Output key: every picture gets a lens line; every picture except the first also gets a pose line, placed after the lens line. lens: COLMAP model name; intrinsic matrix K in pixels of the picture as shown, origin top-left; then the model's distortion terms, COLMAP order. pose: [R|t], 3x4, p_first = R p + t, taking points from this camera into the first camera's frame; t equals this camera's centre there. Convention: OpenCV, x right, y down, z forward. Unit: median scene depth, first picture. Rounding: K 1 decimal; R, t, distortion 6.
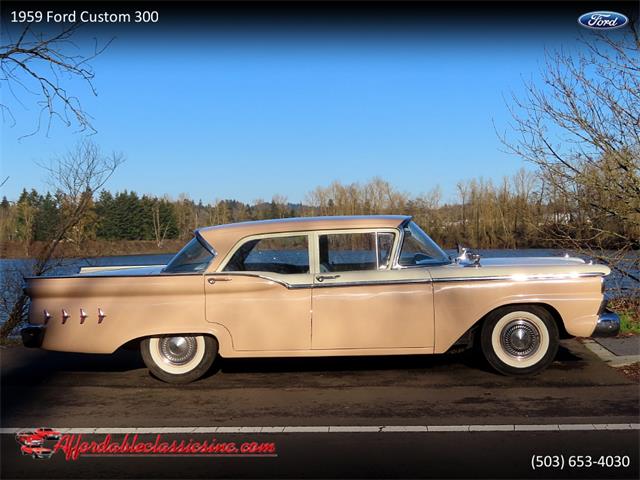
lens RADIAL K [[525.9, 0, 319.3], [0, 525.9, 245.2], [0, 0, 1]] dist [-0.024944, 0.011924]
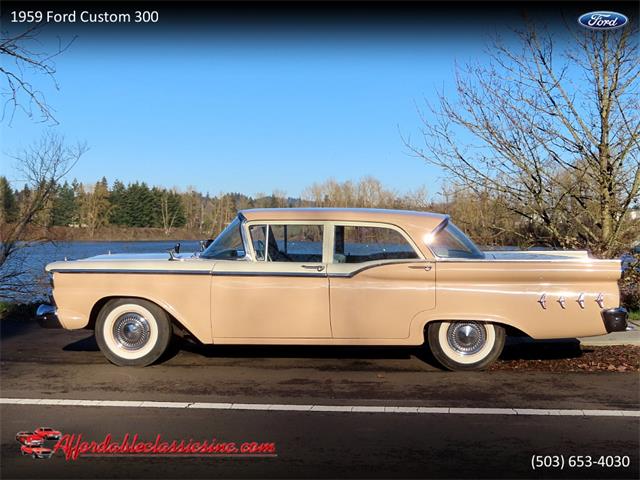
lens RADIAL K [[485.7, 0, 320.0], [0, 485.7, 235.5], [0, 0, 1]] dist [-0.010885, -0.002100]
pose [[0.999541, 0.029092, 0.008419, 0.166006], [-0.029062, 0.999571, -0.003662, -0.000125], [-0.008522, 0.003416, 0.999958, 0.002758]]
